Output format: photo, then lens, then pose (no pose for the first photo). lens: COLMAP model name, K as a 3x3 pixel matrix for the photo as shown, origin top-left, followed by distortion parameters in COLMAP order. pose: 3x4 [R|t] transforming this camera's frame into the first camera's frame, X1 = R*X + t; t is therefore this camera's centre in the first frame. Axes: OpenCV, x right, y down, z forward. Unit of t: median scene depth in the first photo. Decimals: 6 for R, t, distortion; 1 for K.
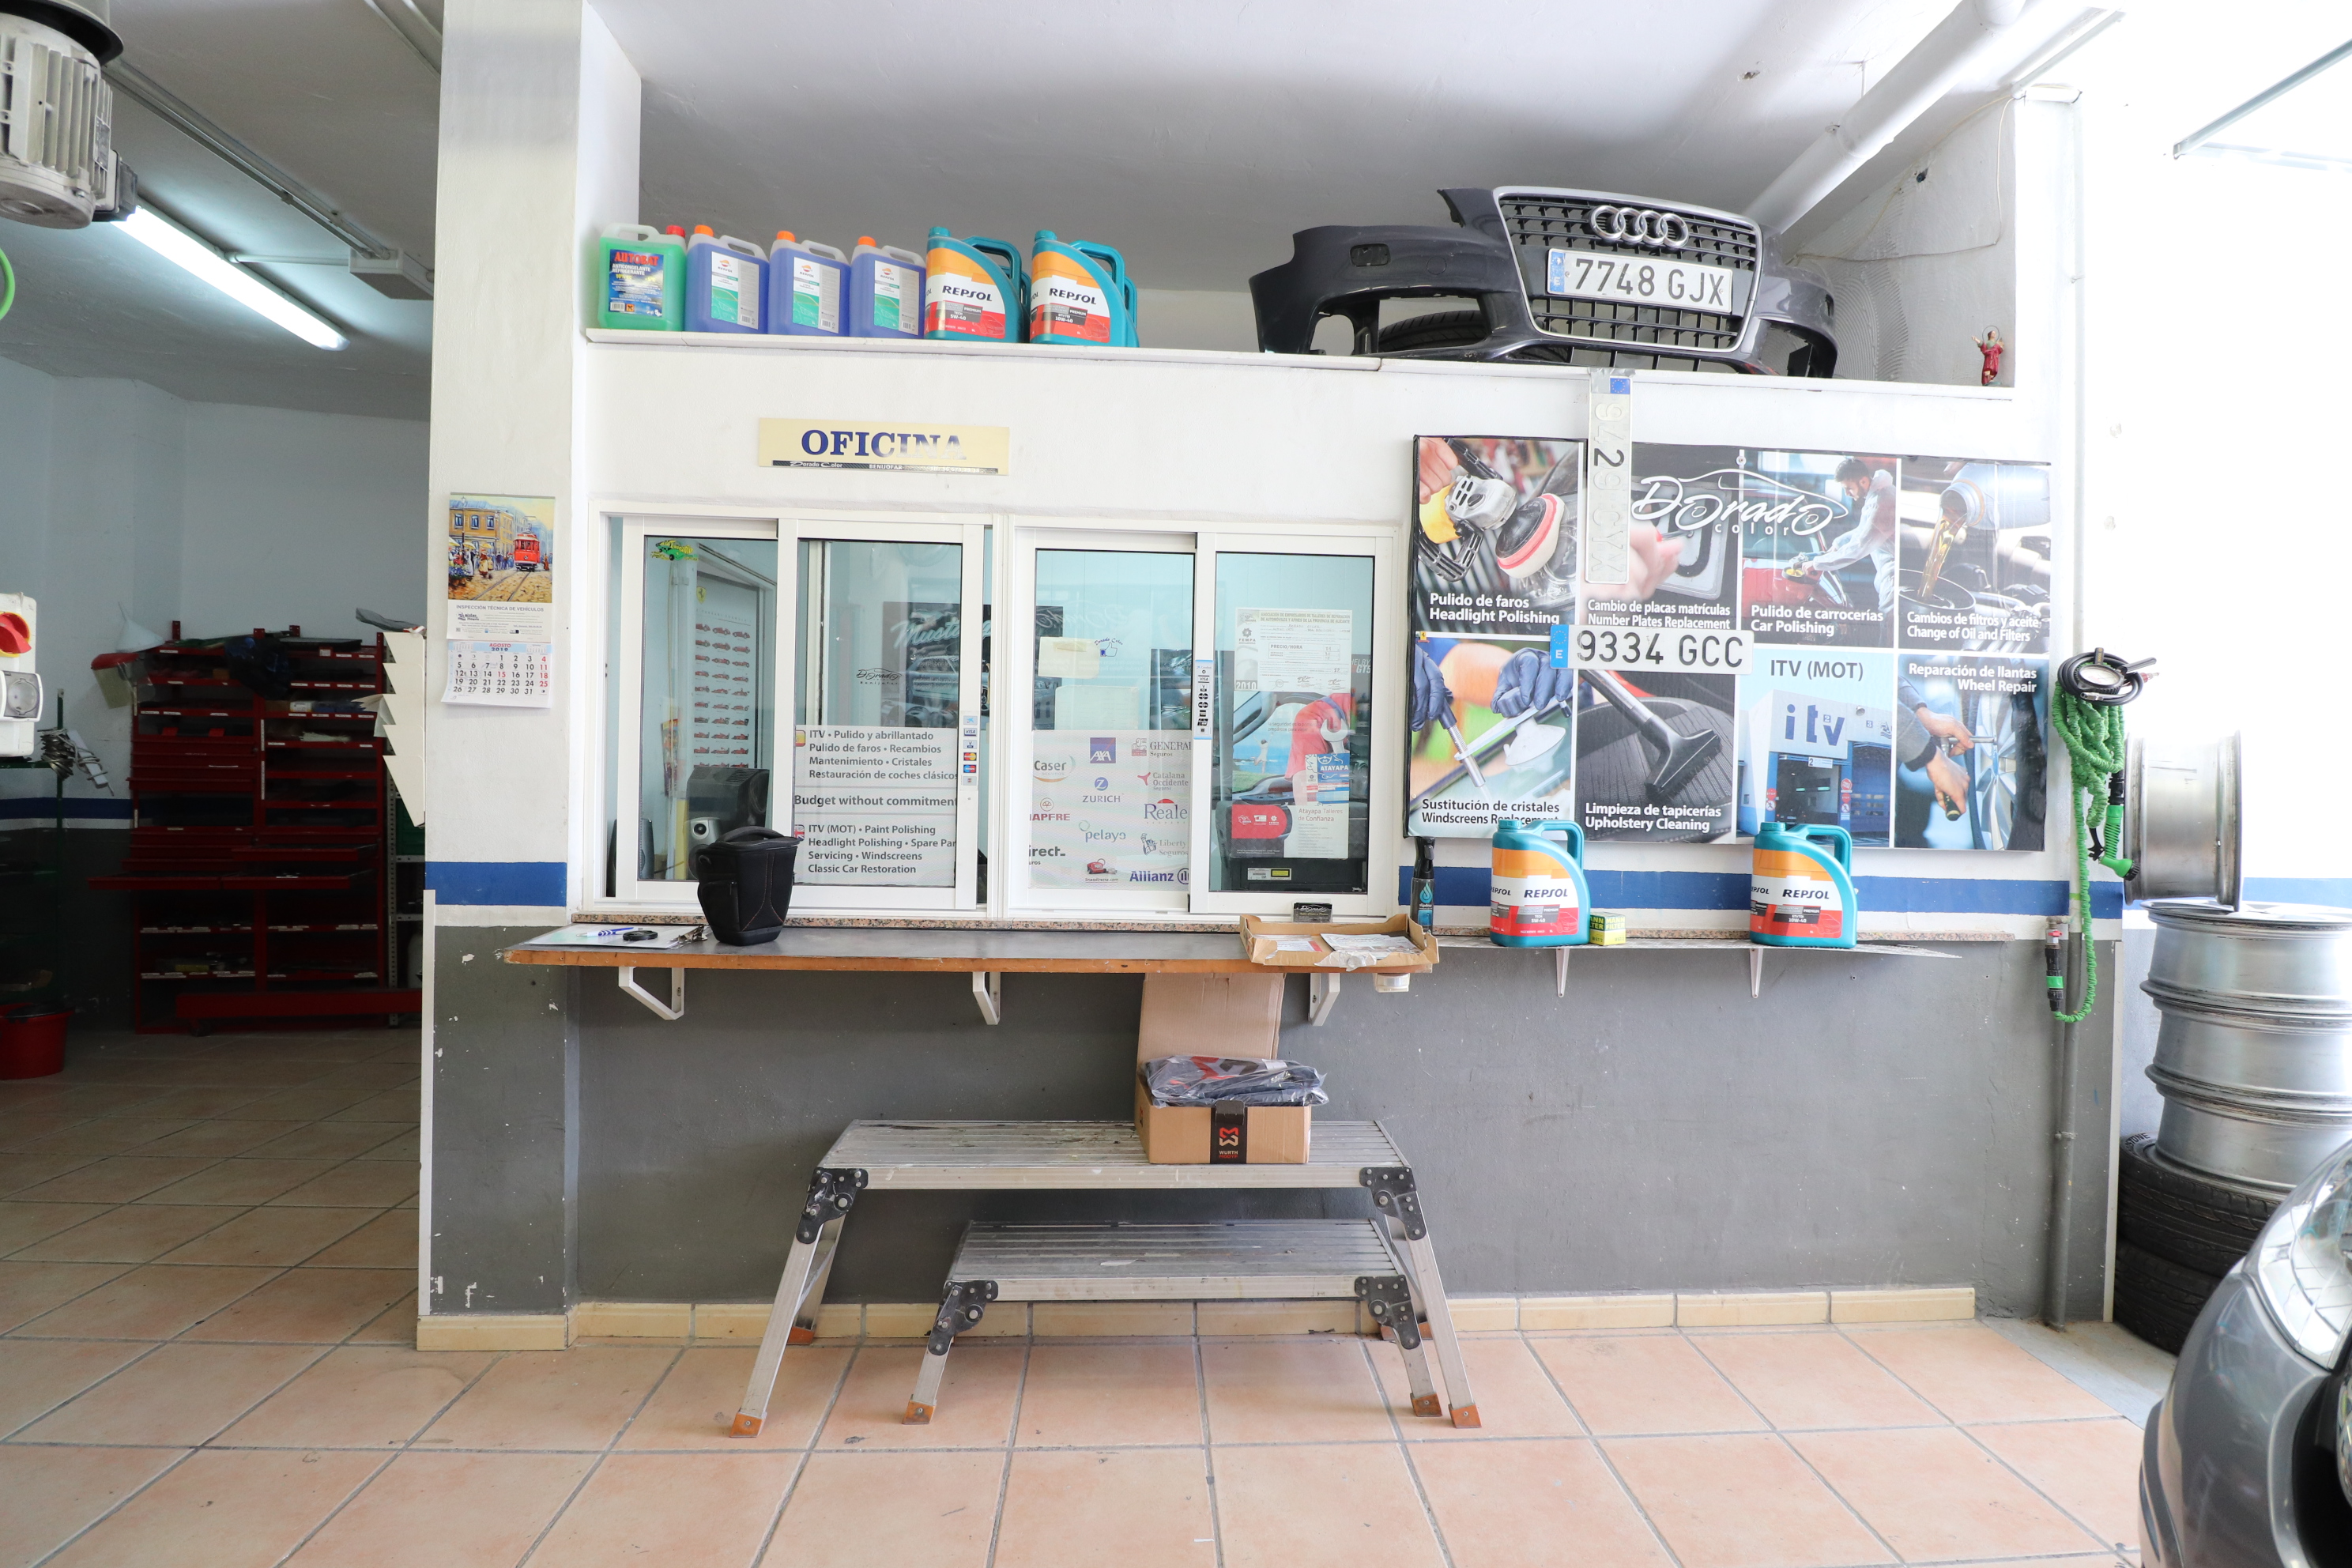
lens RADIAL K [[1103.2, 0, 1189.3], [0, 1103.2, 780.0], [0, 0, 1]] dist [-0.004322, -0.010912]
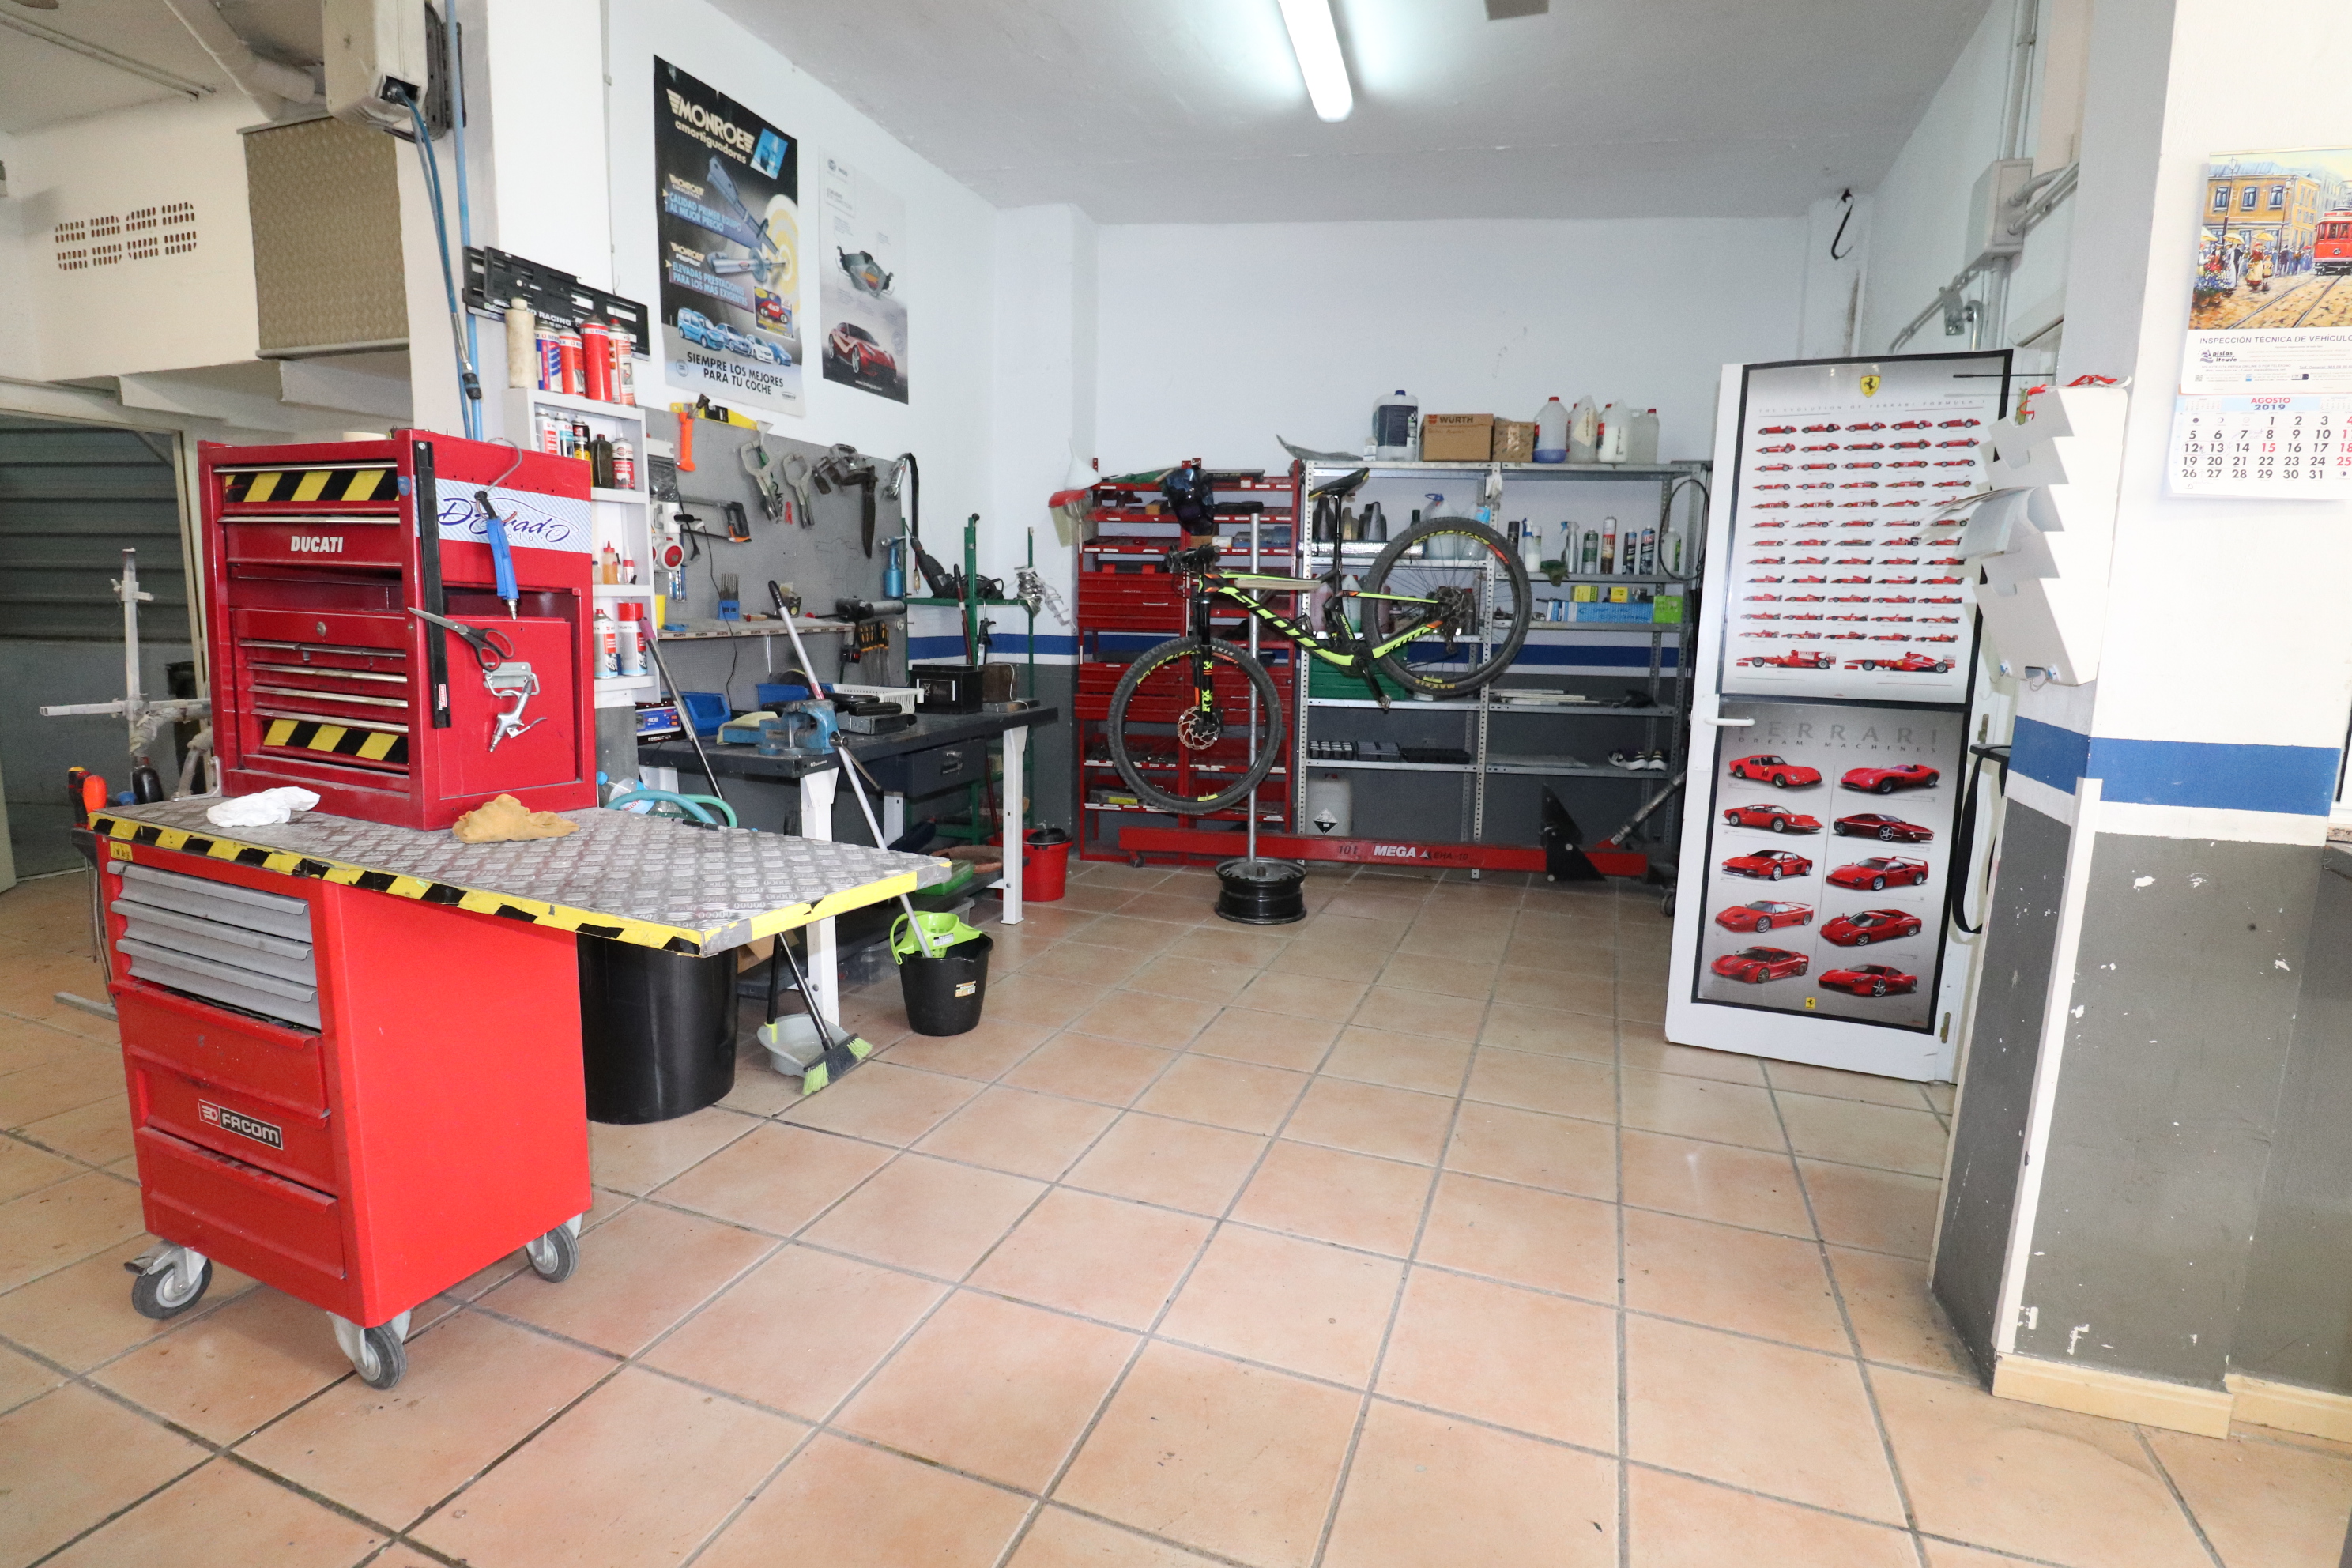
lens RADIAL K [[1103.2, 0, 1190.8], [0, 1103.2, 775.2], [0, 0, 1]] dist [-0.004322, -0.010912]
pose [[0.916168, 0.059849, -0.396301, -0.932308], [-0.005210, 0.990483, 0.137537, 0.007735], [0.400761, -0.123942, 0.907760, 0.163394]]
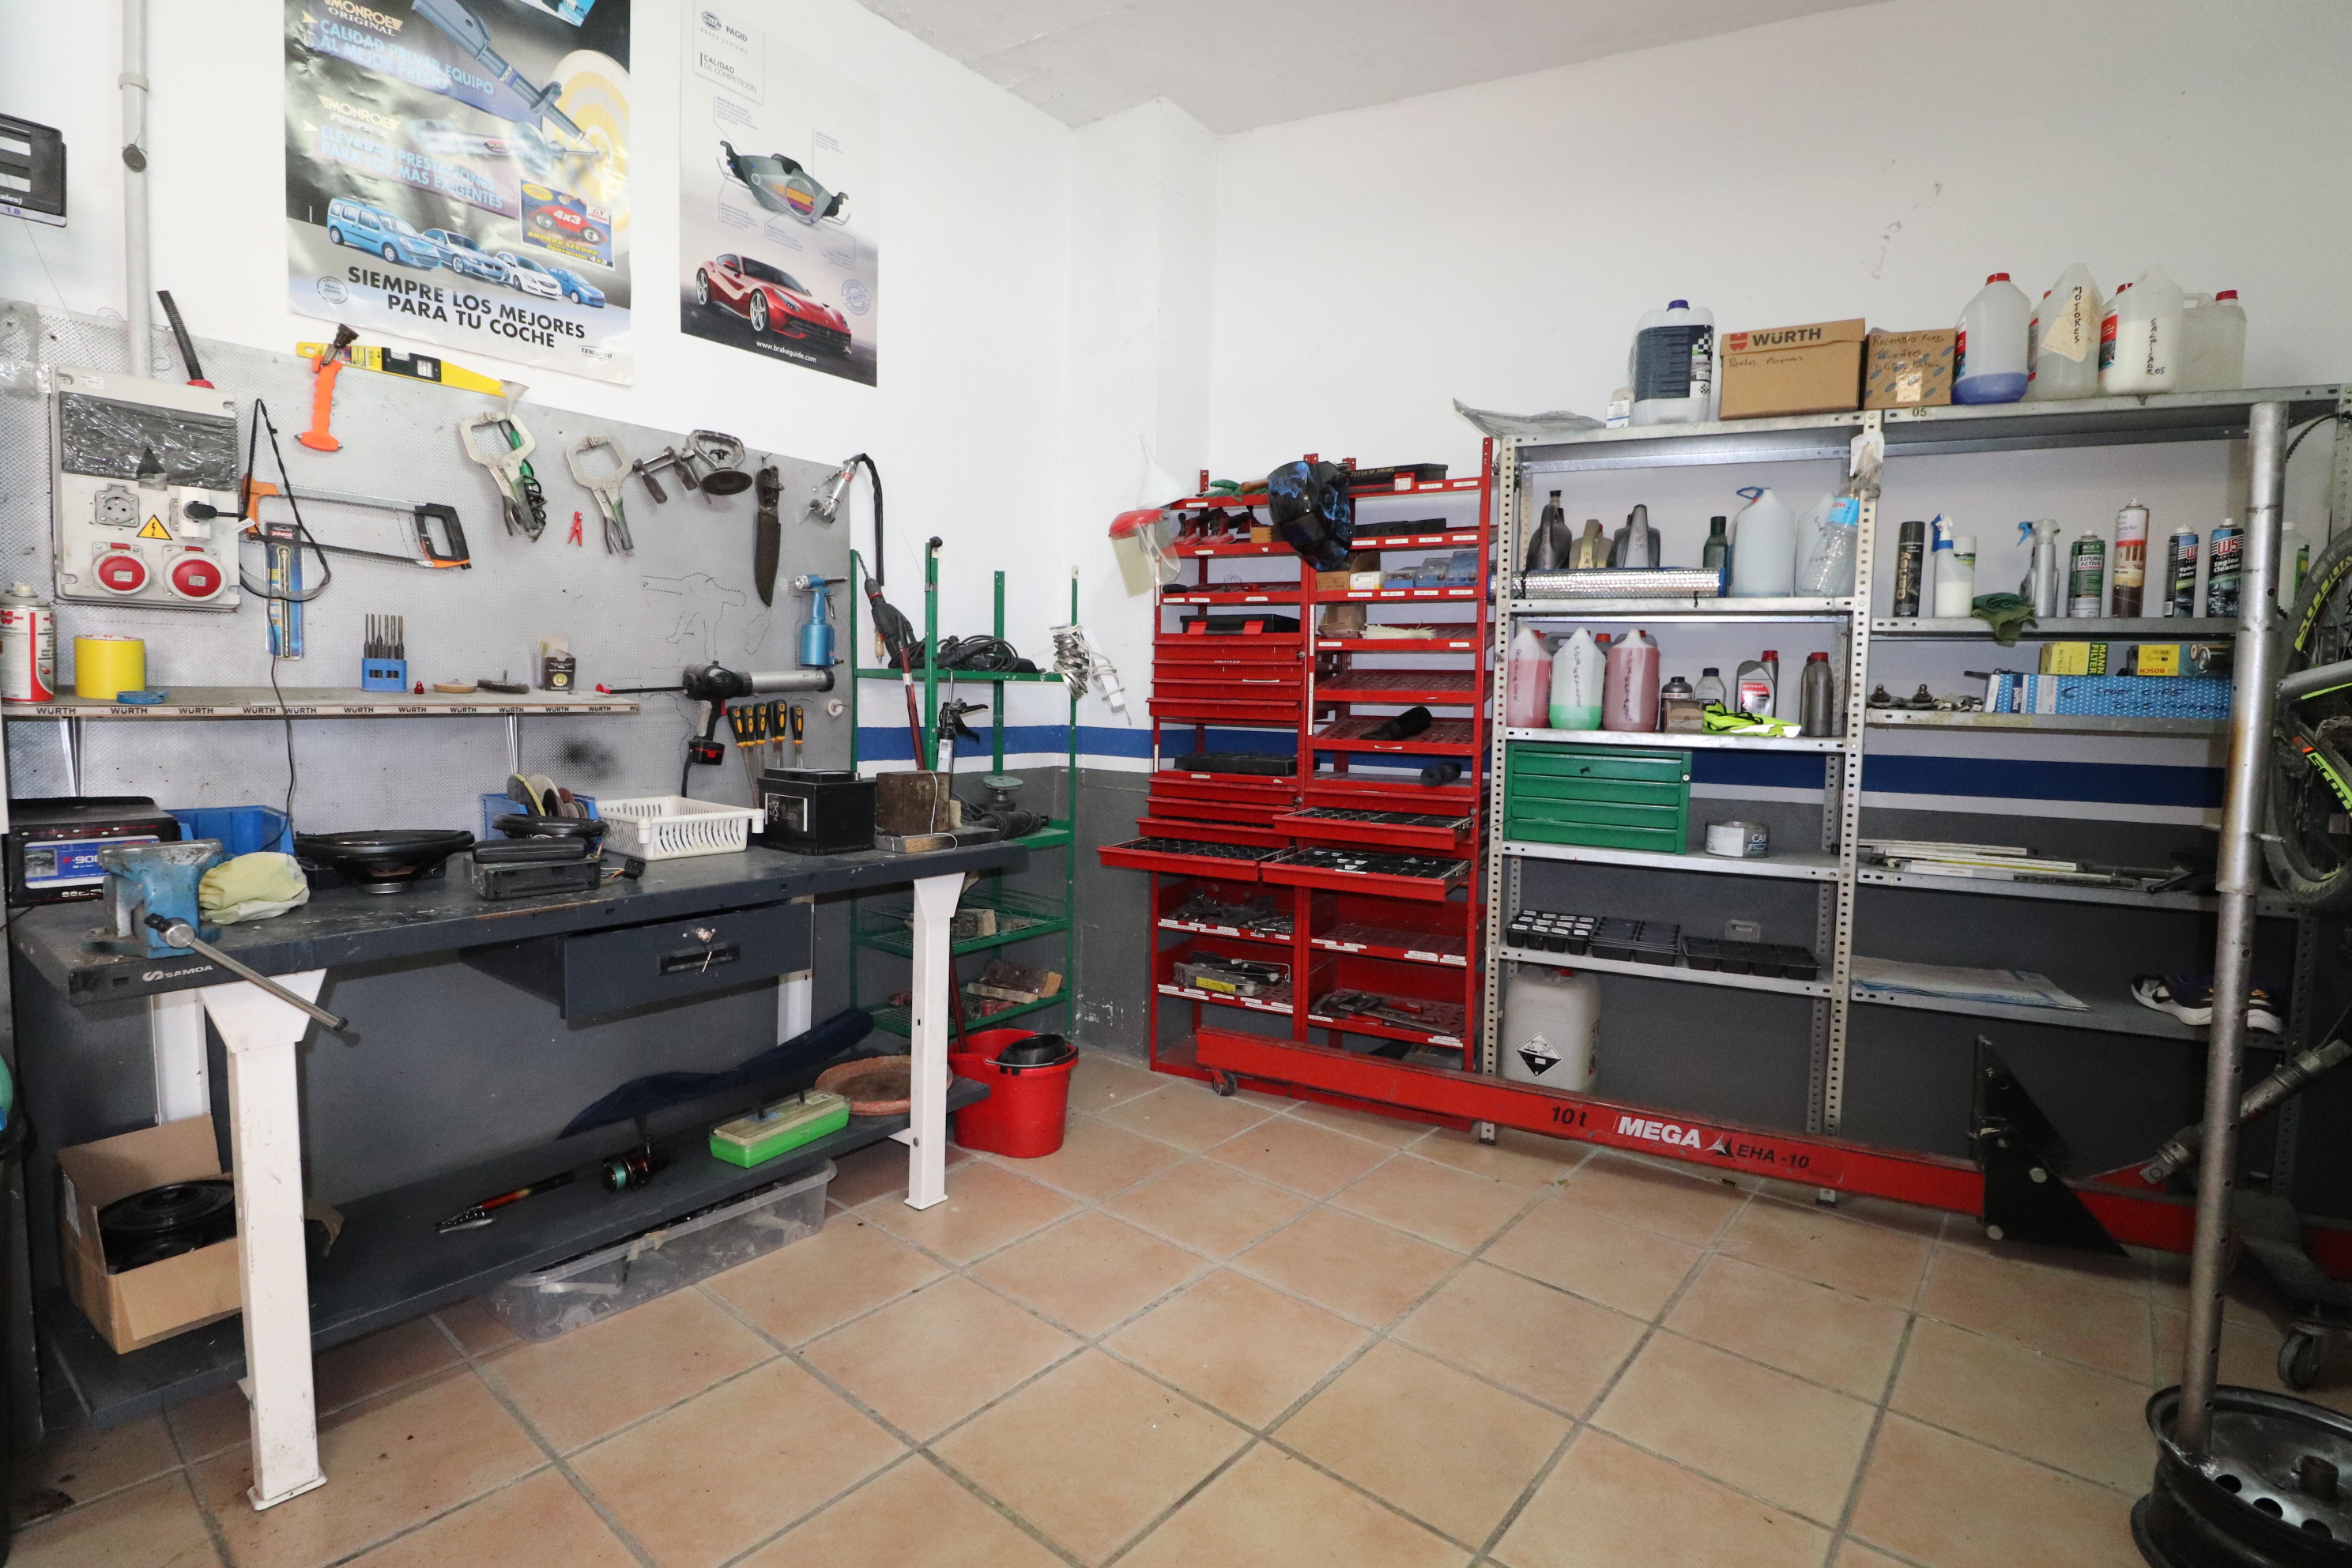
lens RADIAL K [[1103.2, 0, 1189.9], [0, 1103.2, 777.9], [0, 0, 1]] dist [-0.004322, -0.010912]
pose [[0.734221, 0.047888, -0.677220, -1.002859], [-0.015989, 0.998452, 0.053269, 0.021016], [0.678722, -0.028283, 0.733850, 1.049518]]
